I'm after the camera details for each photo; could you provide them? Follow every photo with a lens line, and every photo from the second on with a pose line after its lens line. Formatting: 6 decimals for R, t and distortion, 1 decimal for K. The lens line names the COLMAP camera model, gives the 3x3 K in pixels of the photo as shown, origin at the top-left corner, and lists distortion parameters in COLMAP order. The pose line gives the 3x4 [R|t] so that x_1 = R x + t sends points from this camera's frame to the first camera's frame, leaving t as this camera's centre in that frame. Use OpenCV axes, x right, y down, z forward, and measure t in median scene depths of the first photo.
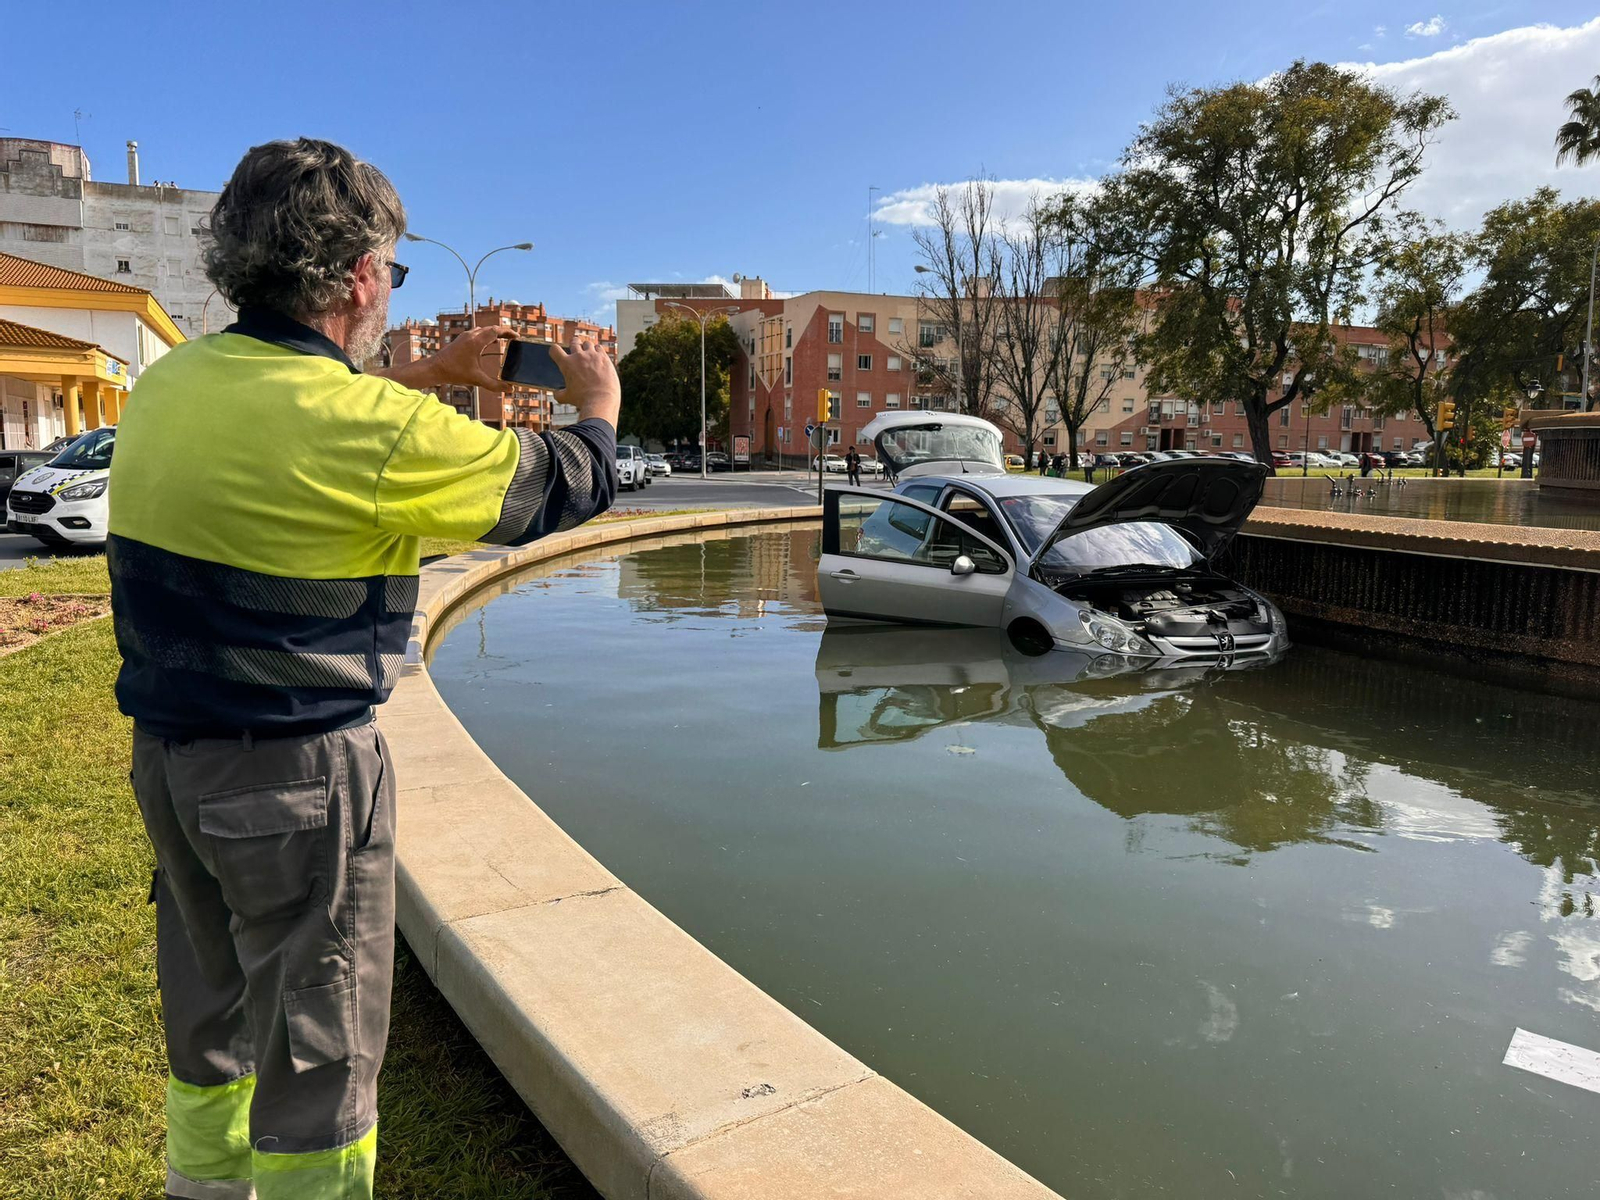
lens RADIAL K [[1129.7, 0, 772.5], [0, 1129.7, 595.2], [0, 0, 1]] dist [-0.000994, -0.006990]
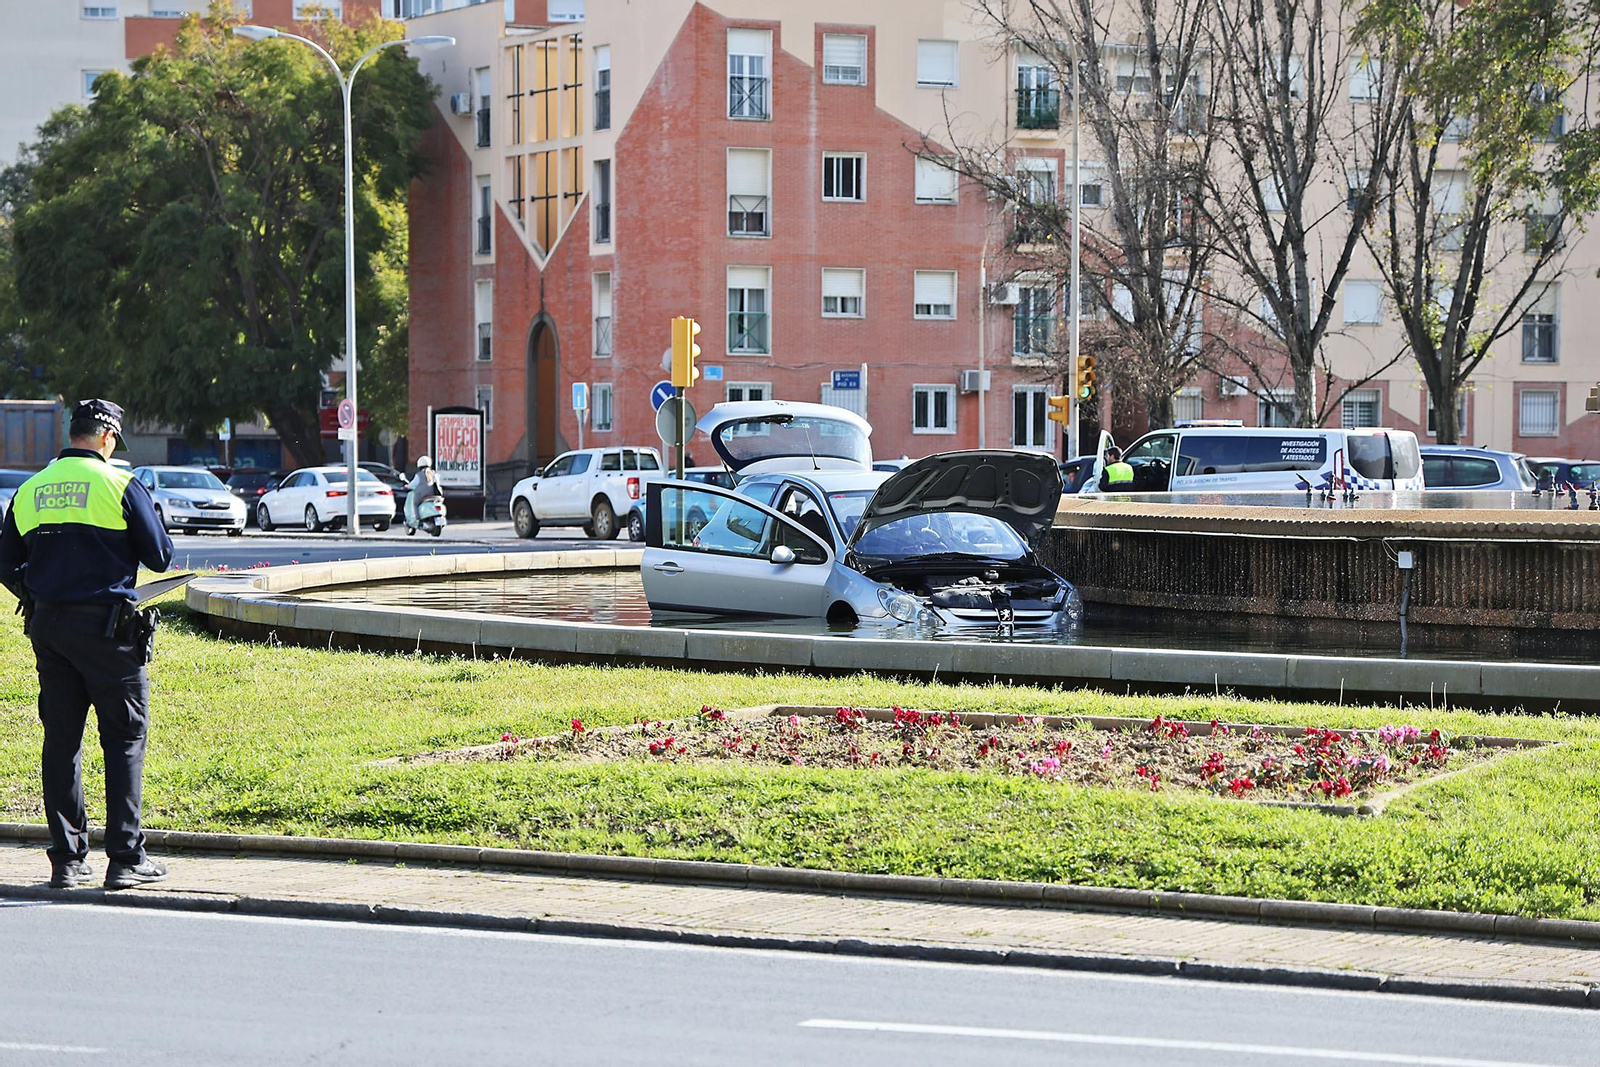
lens RADIAL K [[4124.3, 0, 800.0], [0, 4124.3, 533.5], [0, 0, 1]] dist [0.539458, 0.143426]
pose [[0.998094, -0.006350, 0.061389, -0.006884], [0.012992, 0.994021, -0.108417, 0.051951], [-0.060333, 0.109008, 0.992208, -0.393807]]
